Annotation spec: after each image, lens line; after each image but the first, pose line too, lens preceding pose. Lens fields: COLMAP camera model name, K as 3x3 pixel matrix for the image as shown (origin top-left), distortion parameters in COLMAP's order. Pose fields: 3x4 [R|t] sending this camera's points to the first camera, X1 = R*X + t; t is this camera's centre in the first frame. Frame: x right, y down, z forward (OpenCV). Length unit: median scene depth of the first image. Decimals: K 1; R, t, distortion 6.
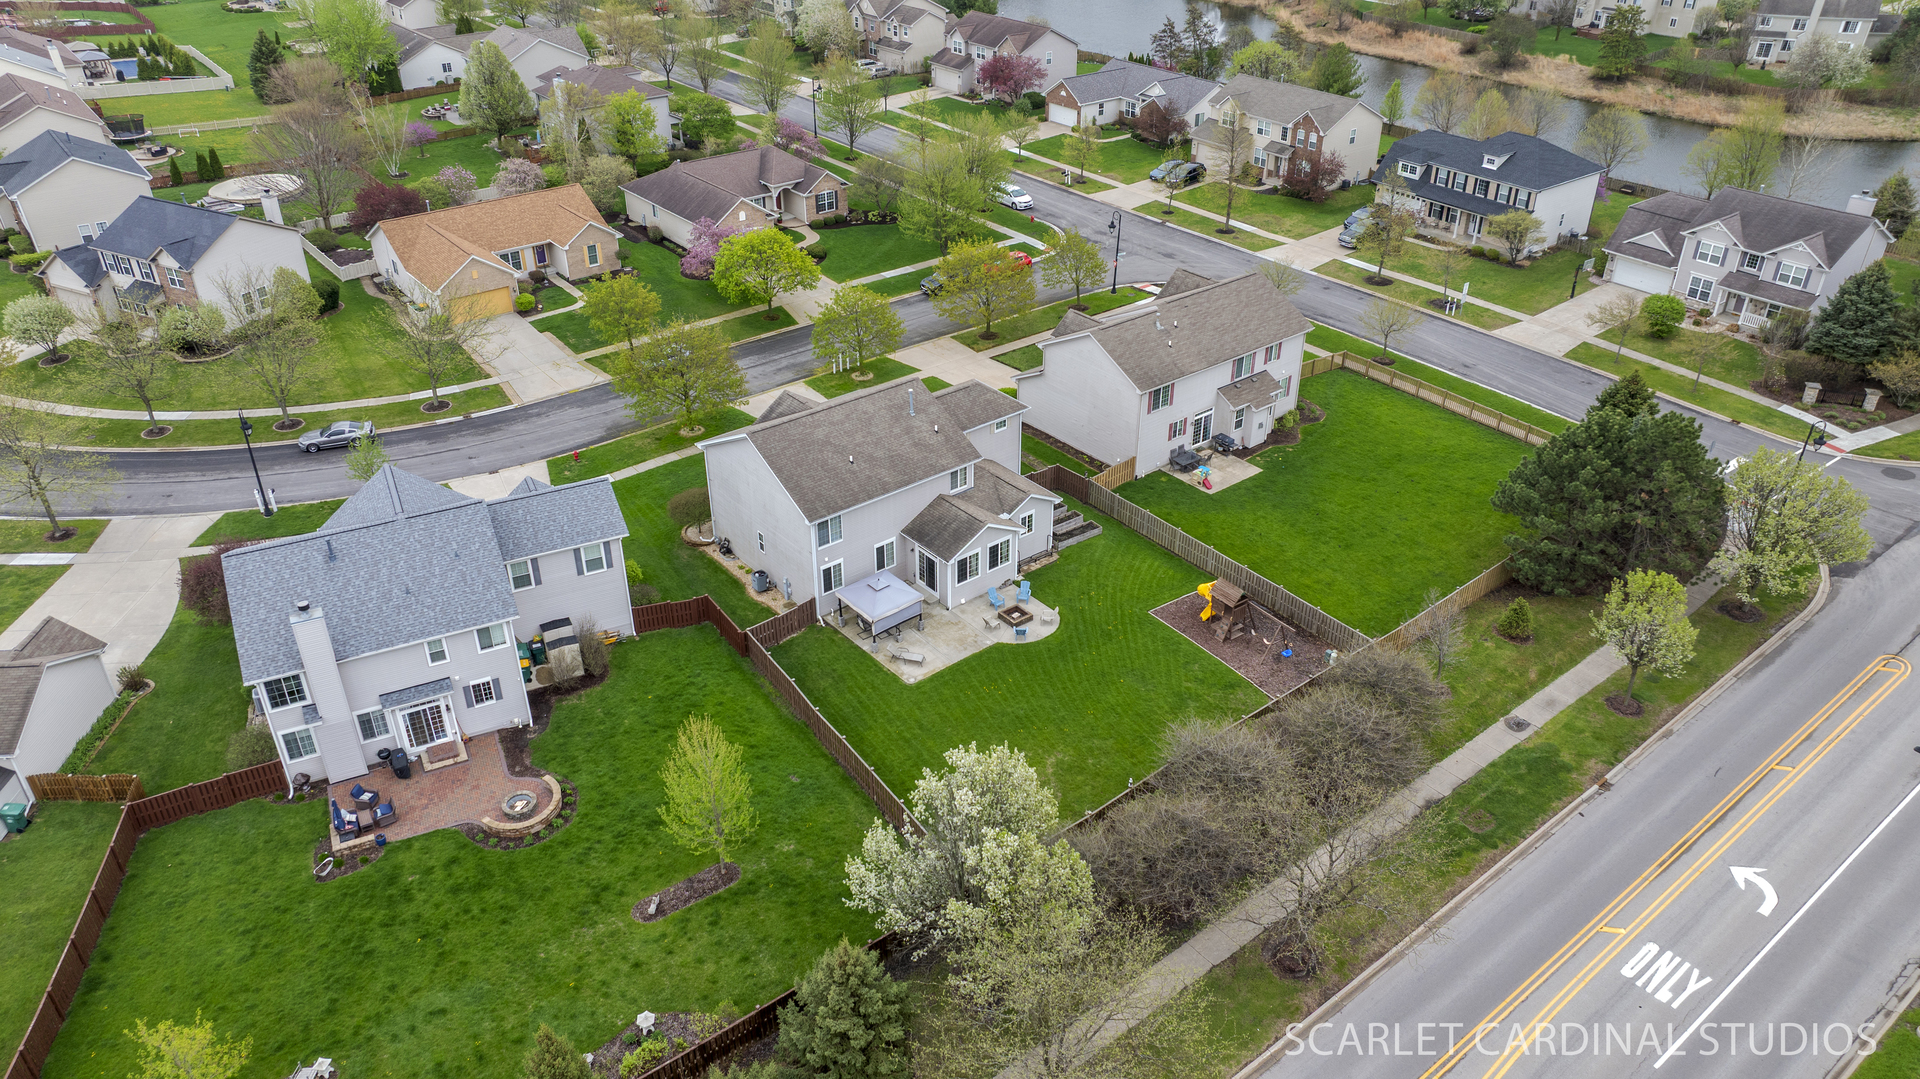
lens RADIAL K [[1344.9, 0, 966.3], [0, 1344.9, 550.2], [0, 0, 1]] dist [-0.018699, -0.001856]
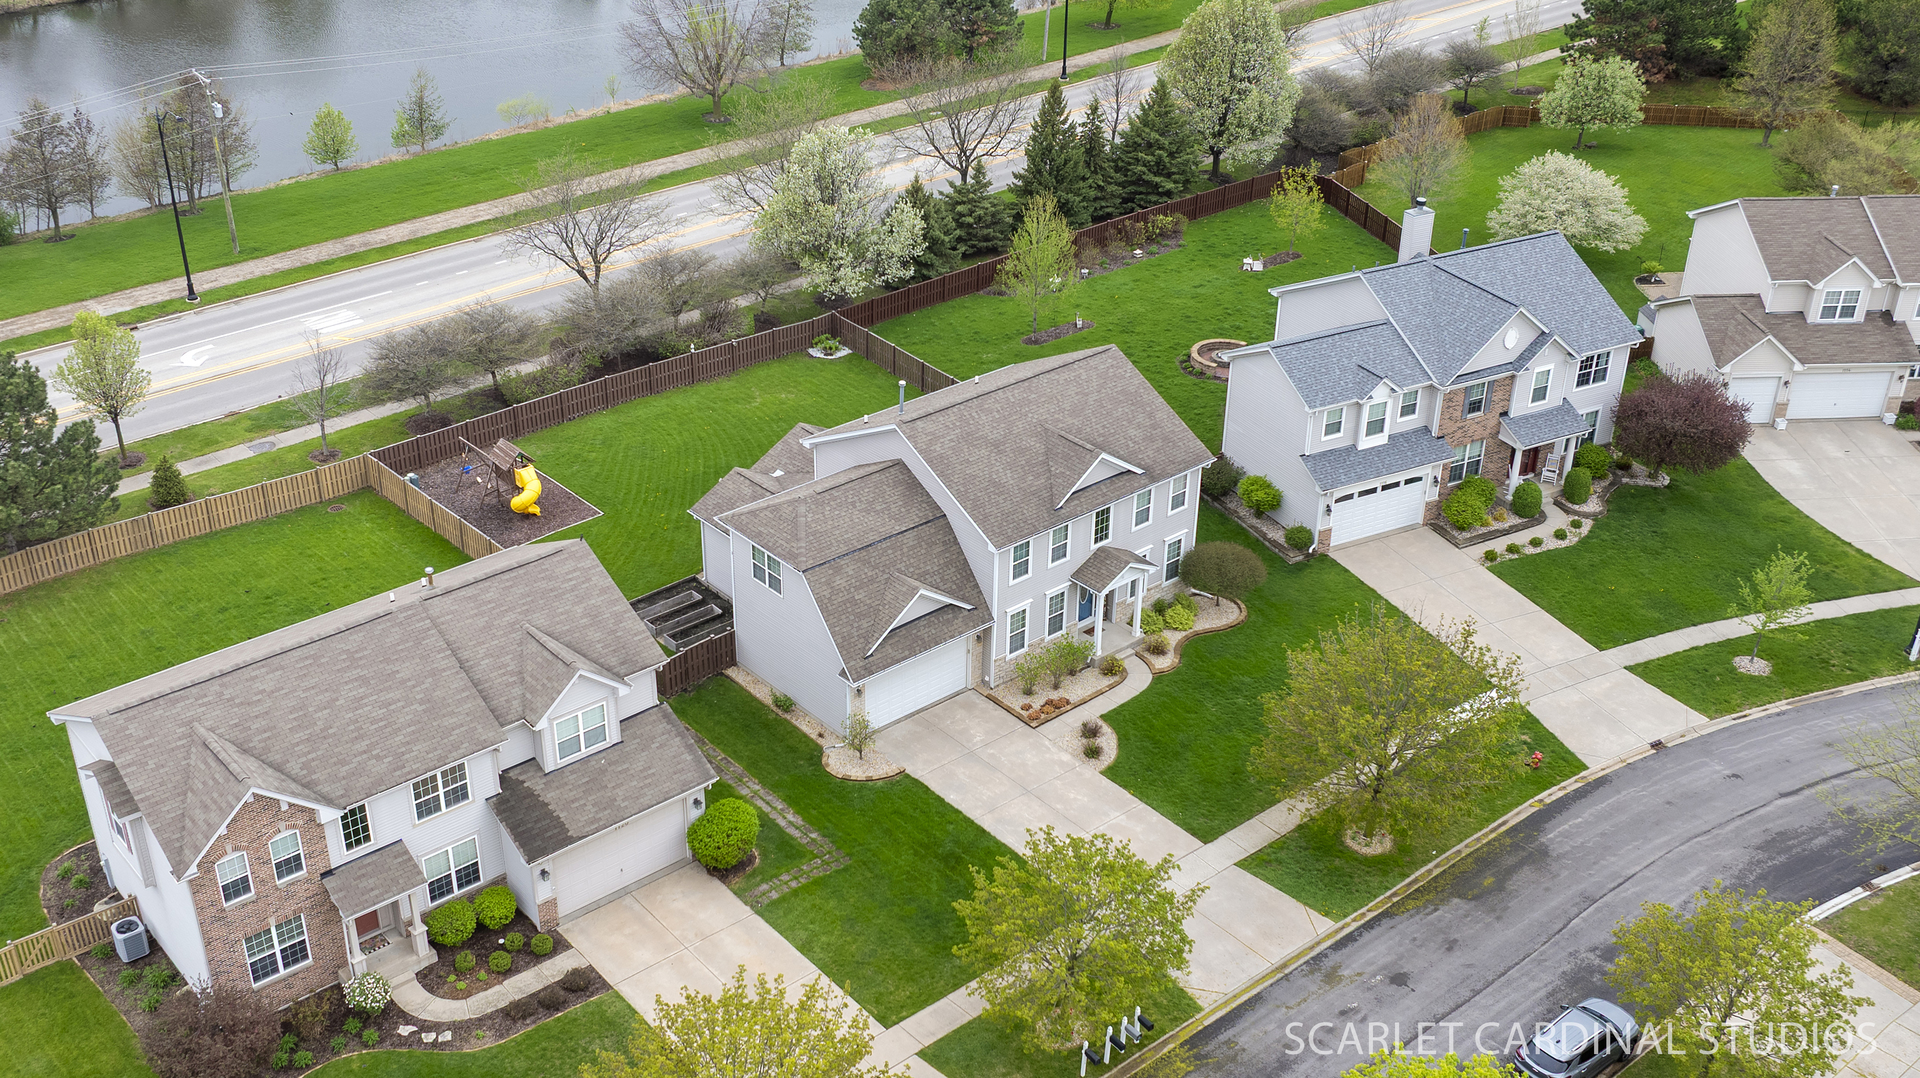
lens RADIAL K [[1914.7, 0, 932.4], [0, 1914.7, 678.2], [0, 0, 1]] dist [-0.016582, -0.009241]
pose [[-0.999696, 0.002167, -0.024563, -0.022465], [-0.021244, 0.429990, 0.902584, -0.655122], [0.012518, 0.902831, -0.429813, 1.091934]]
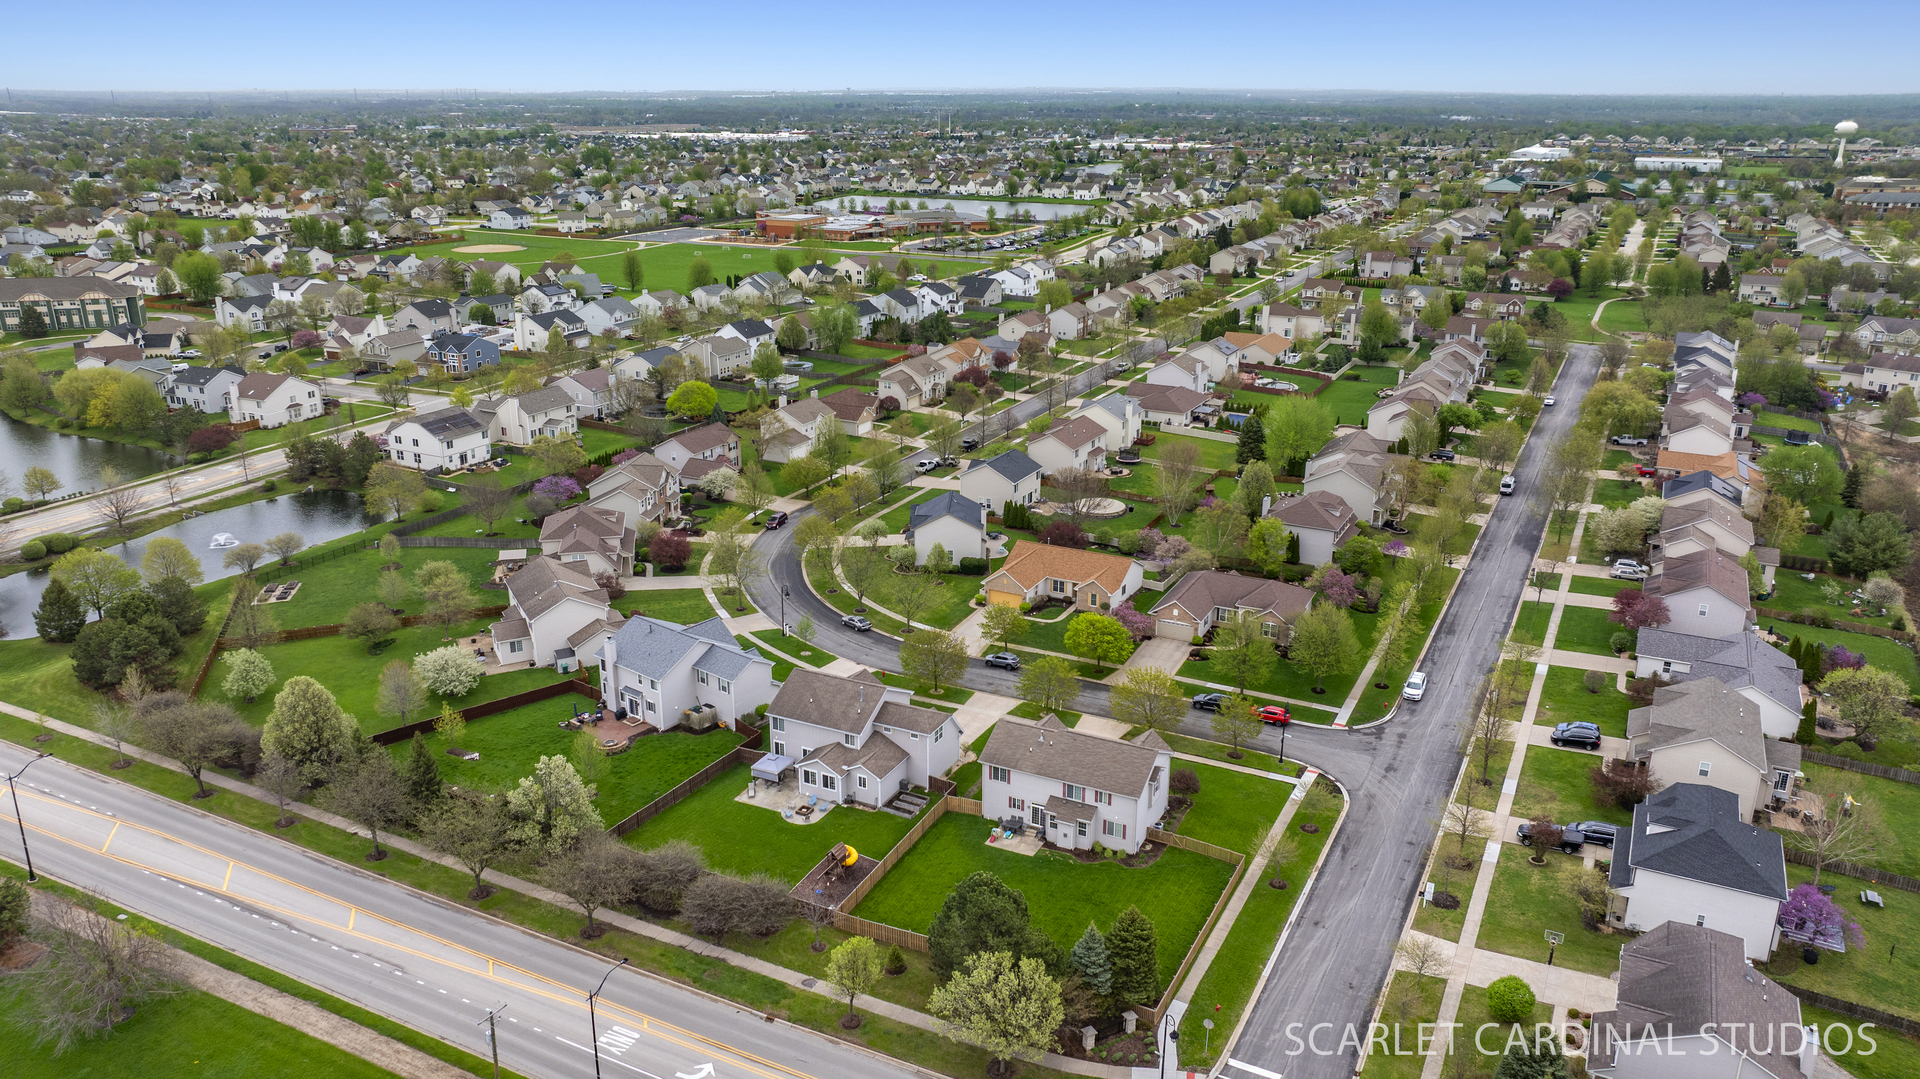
lens RADIAL K [[1335.1, 0, 964.2], [0, 1335.1, 578.5], [0, 0, 1]] dist [-0.018369, -0.000803]
pose [[0.412354, 0.313743, -0.855295, 1.090161], [-0.476231, 0.874576, 0.091216, -0.343138], [0.776639, 0.369705, 0.510049, 0.078146]]
